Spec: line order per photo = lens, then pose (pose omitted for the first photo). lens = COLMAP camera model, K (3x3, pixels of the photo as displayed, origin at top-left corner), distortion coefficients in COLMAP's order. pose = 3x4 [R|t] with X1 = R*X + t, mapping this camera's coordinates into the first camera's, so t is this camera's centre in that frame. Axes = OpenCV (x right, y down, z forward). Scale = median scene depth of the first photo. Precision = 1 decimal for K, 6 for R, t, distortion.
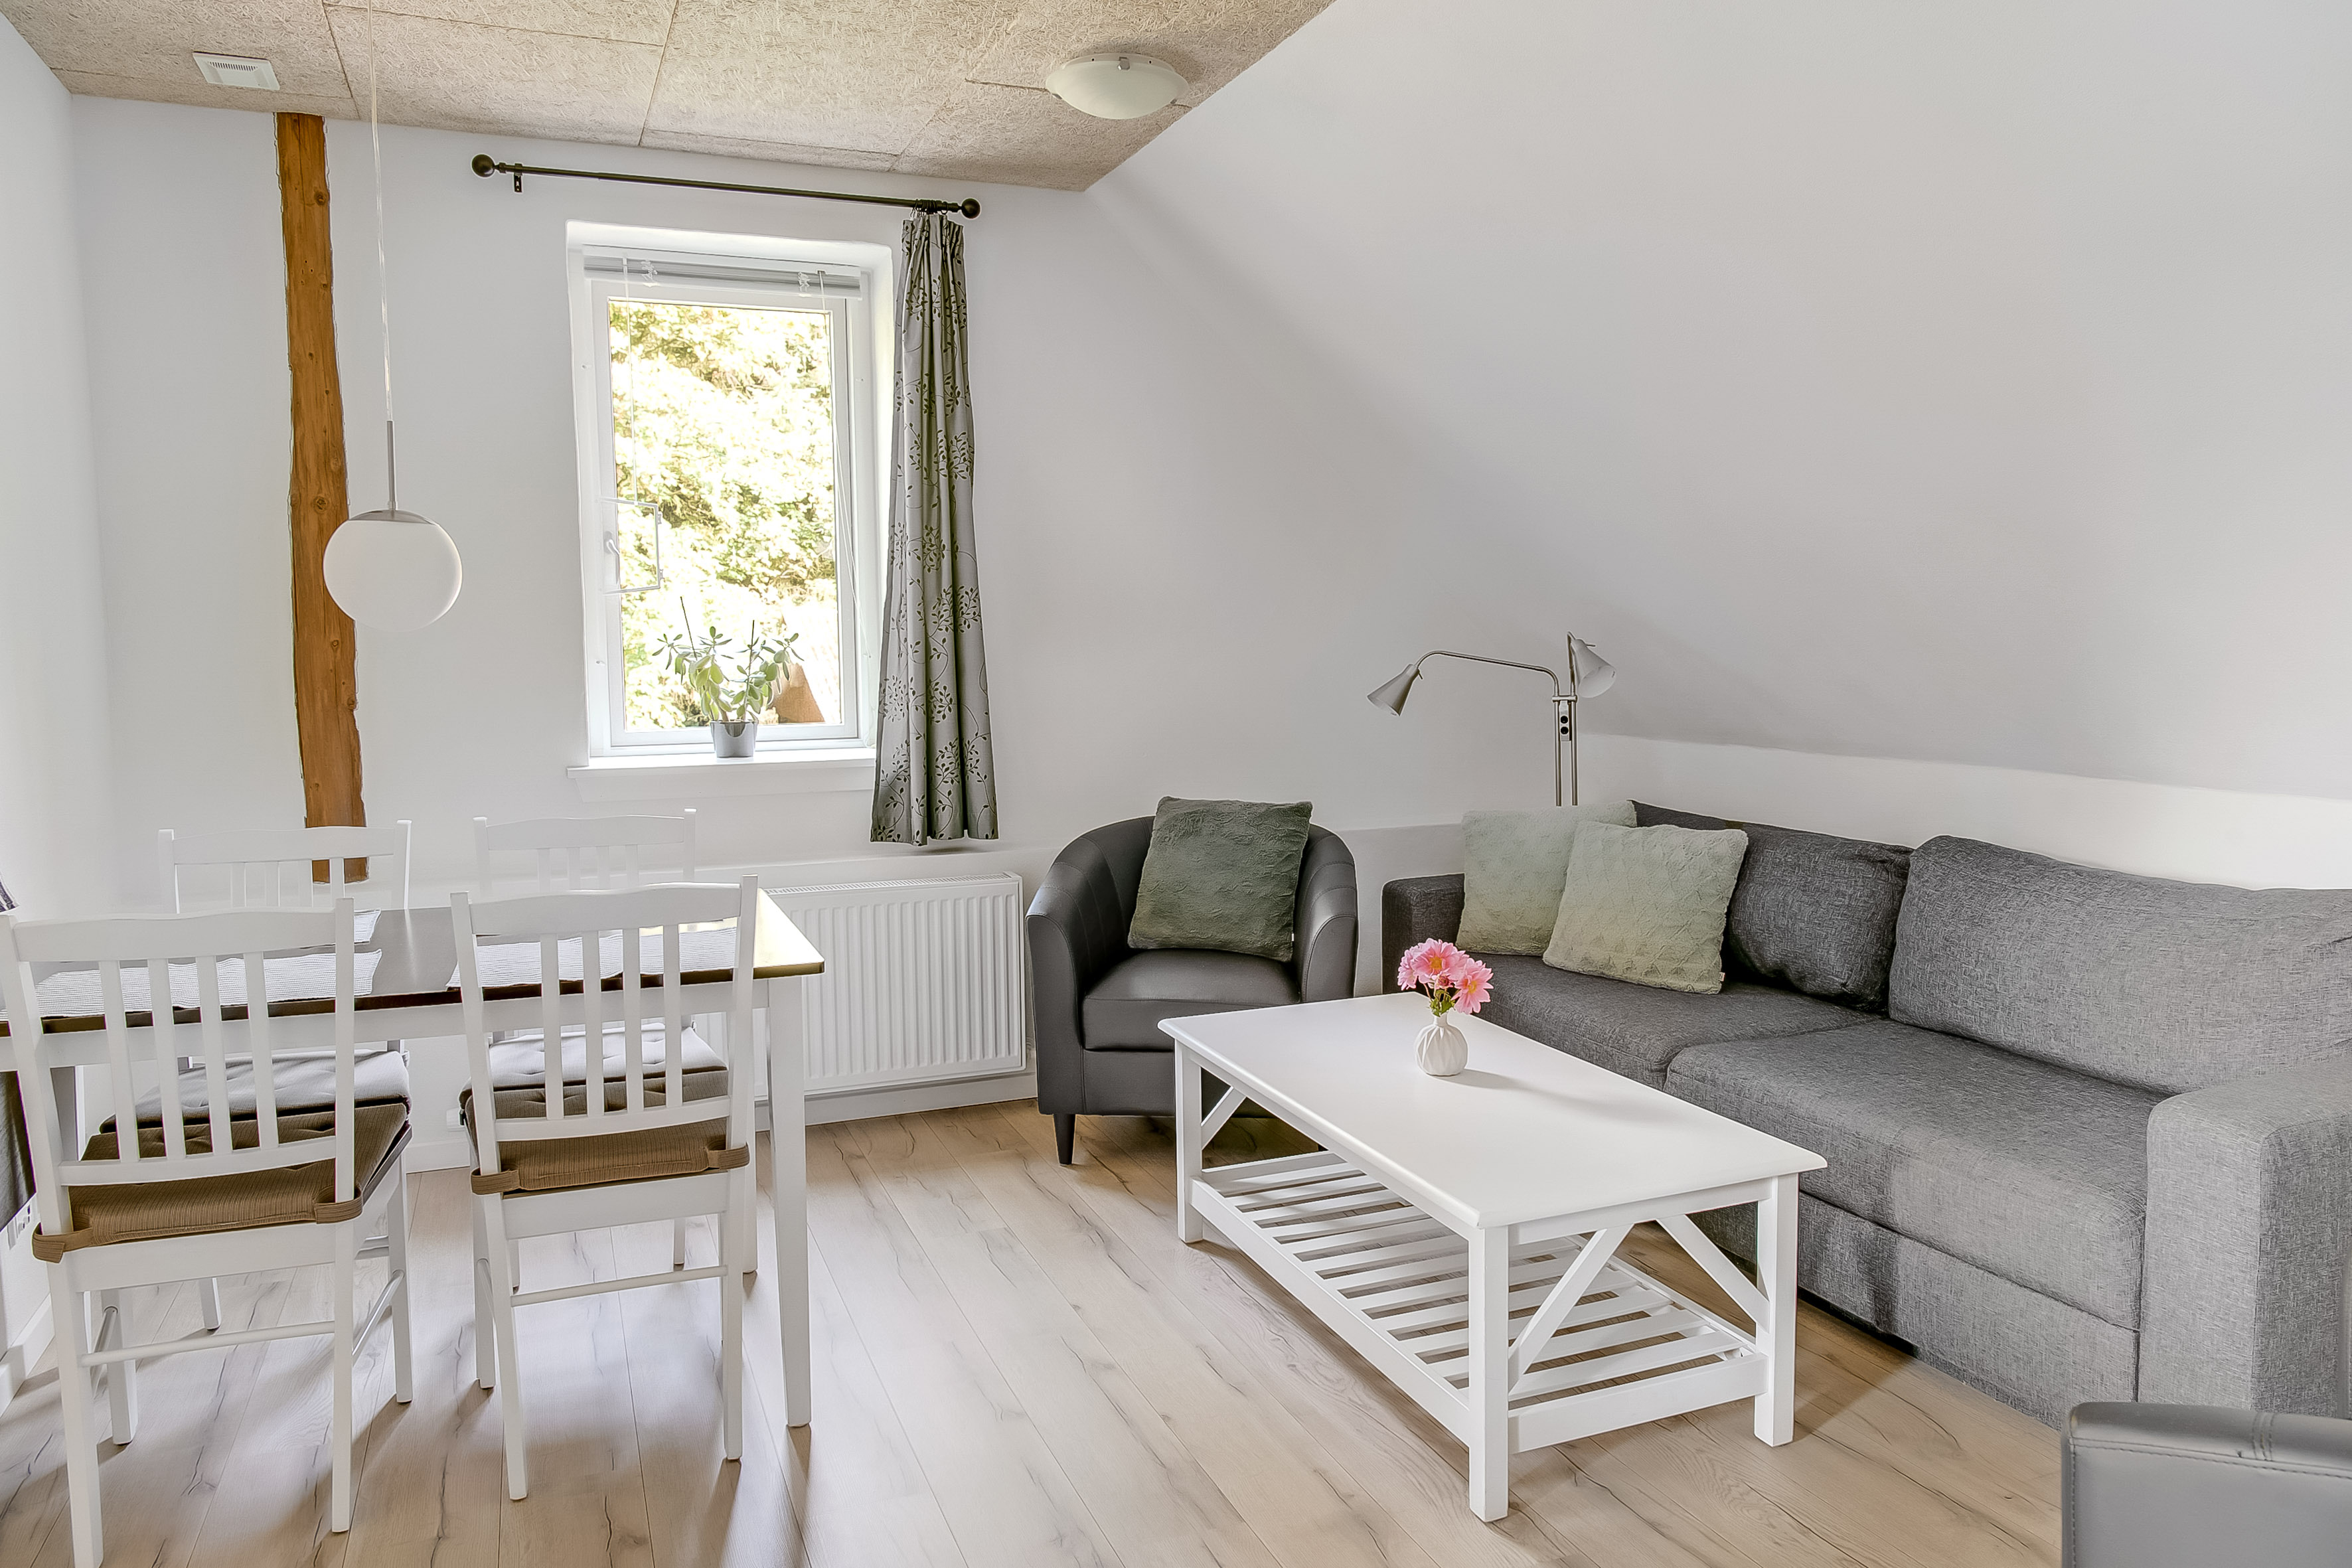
lens RADIAL K [[1583.6, 0, 1176.0], [0, 1583.6, 784.0], [0, 0, 1]] dist [-0.022973, -0.001439]
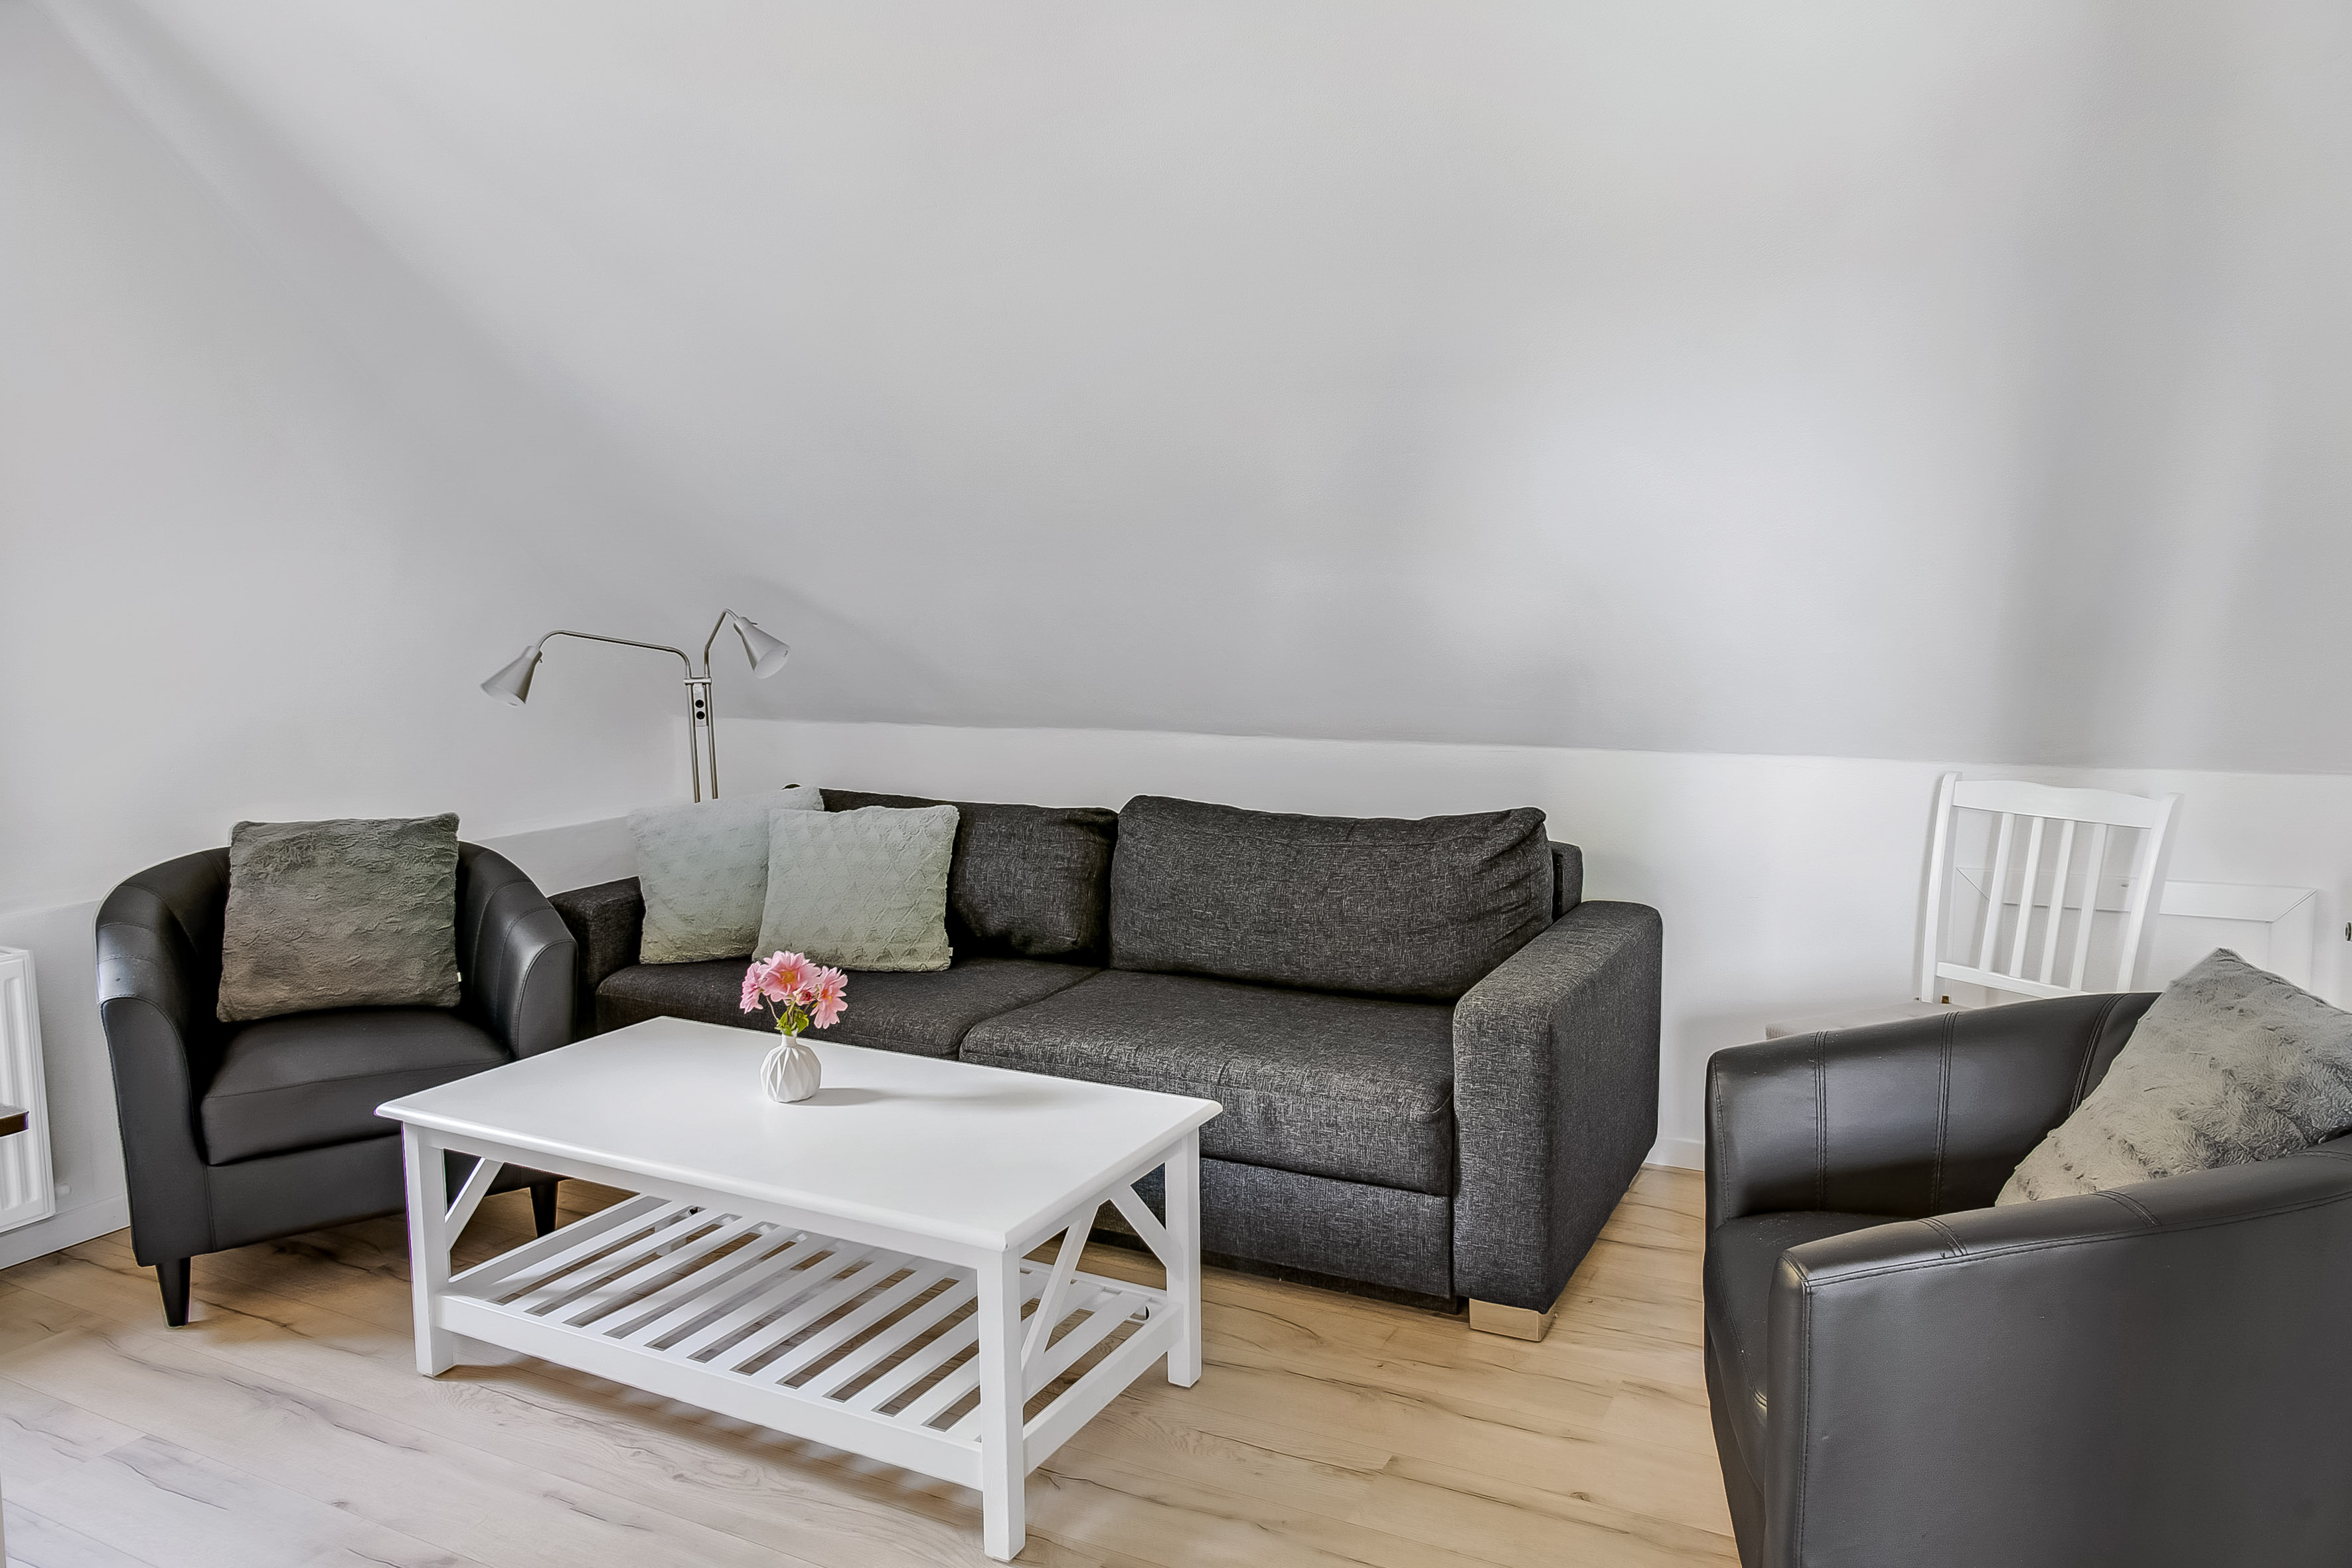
lens RADIAL K [[1577.3, 0, 1176.0], [0, 1577.3, 784.0], [0, 0, 1]] dist [0.000742, -0.000777]
pose [[0.754632, -0.069381, 0.652470, -0.197665], [0.060929, 0.997507, 0.035601, -0.011998], [-0.653313, 0.012889, 0.756978, 0.142418]]
